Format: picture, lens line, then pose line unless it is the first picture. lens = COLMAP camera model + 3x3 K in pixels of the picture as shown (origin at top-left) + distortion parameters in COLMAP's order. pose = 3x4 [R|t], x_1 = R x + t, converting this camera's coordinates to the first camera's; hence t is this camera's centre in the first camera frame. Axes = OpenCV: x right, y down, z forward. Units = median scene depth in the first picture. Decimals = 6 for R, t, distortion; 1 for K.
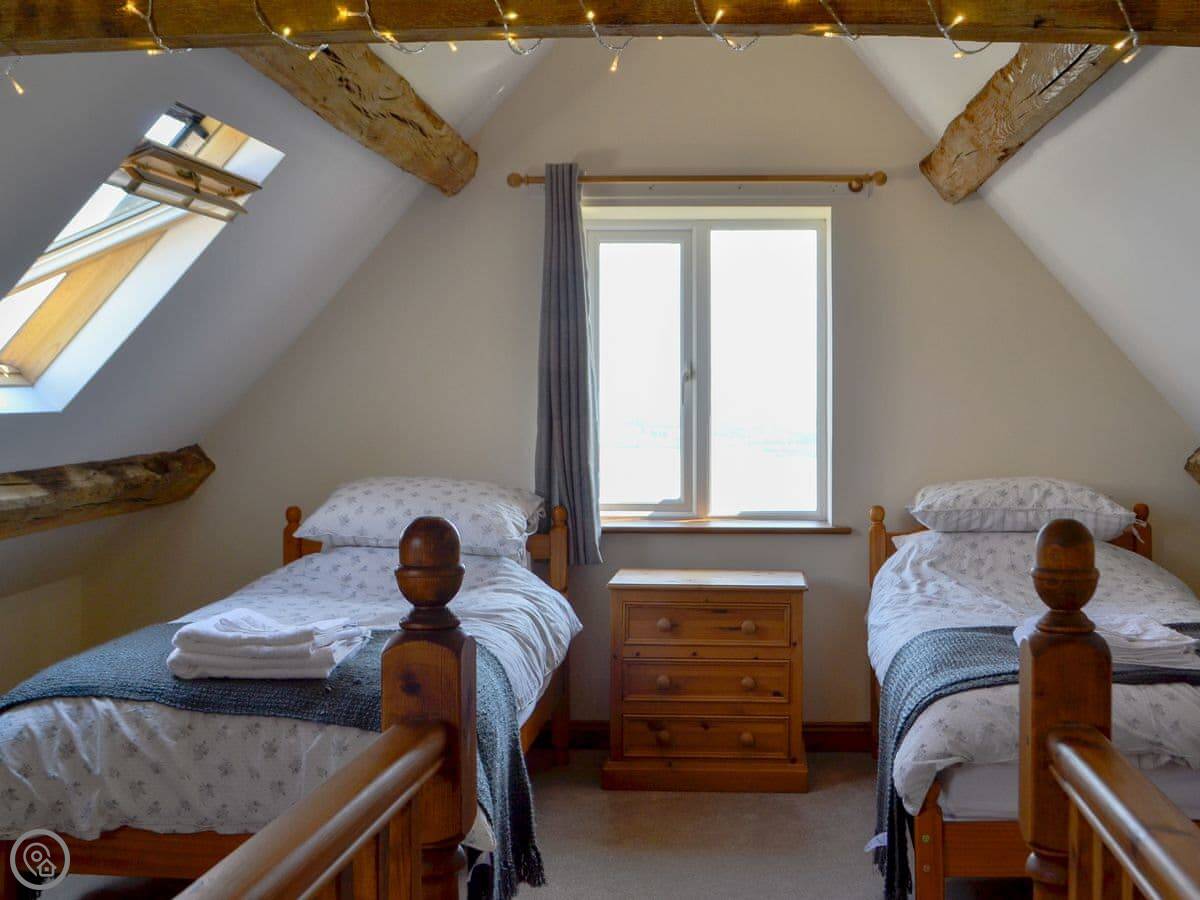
lens RADIAL K [[1538.7, 0, 601.4], [0, 1538.7, 362.4], [0, 0, 1]] dist [-0.005372, 0.038946]
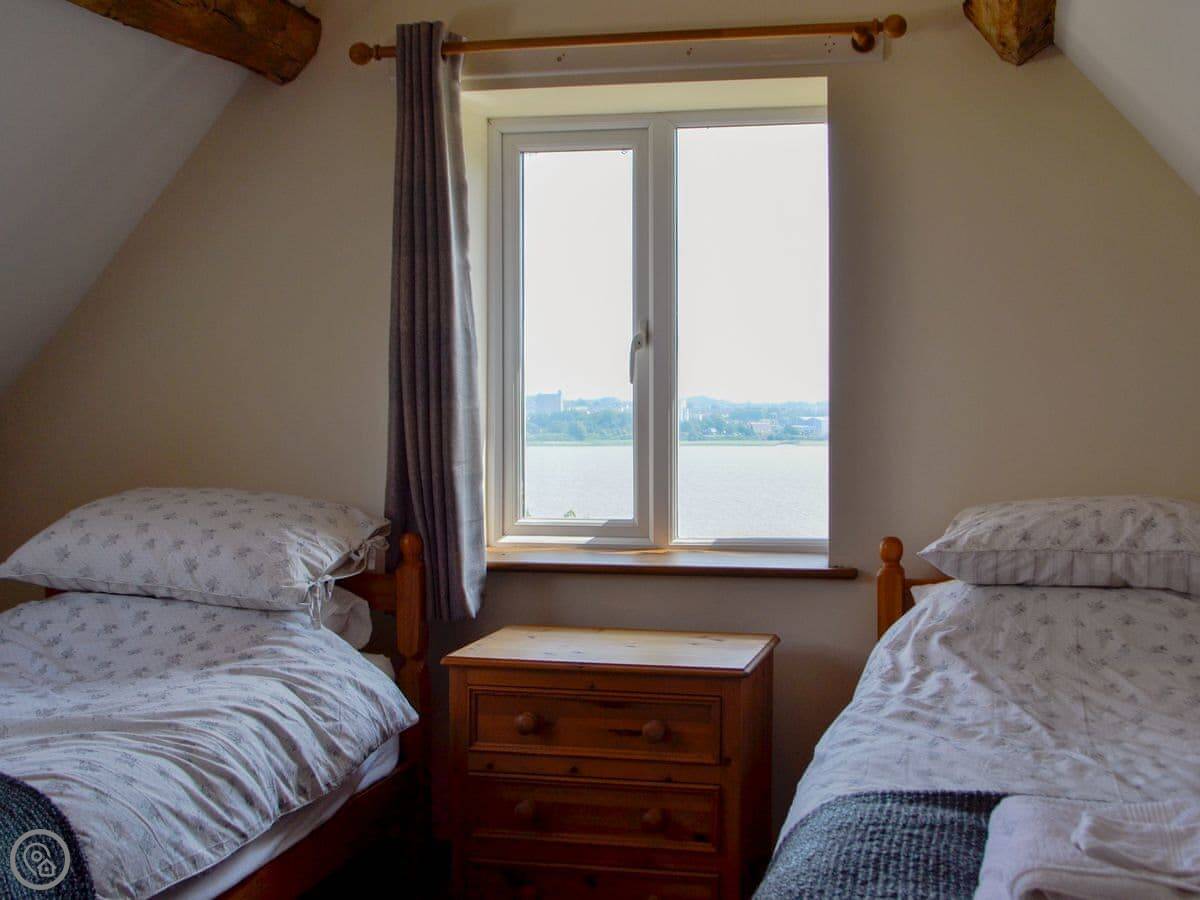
lens RADIAL K [[1550.8, 0, 599.8], [0, 1550.8, 400.7], [0, 0, 1]] dist [-0.019756, -0.013939]
pose [[0.989547, -0.002093, -0.144194, 0.163797], [0.006542, 0.999517, 0.030386, 0.016827], [0.144061, -0.031012, 0.989083, 0.368984]]
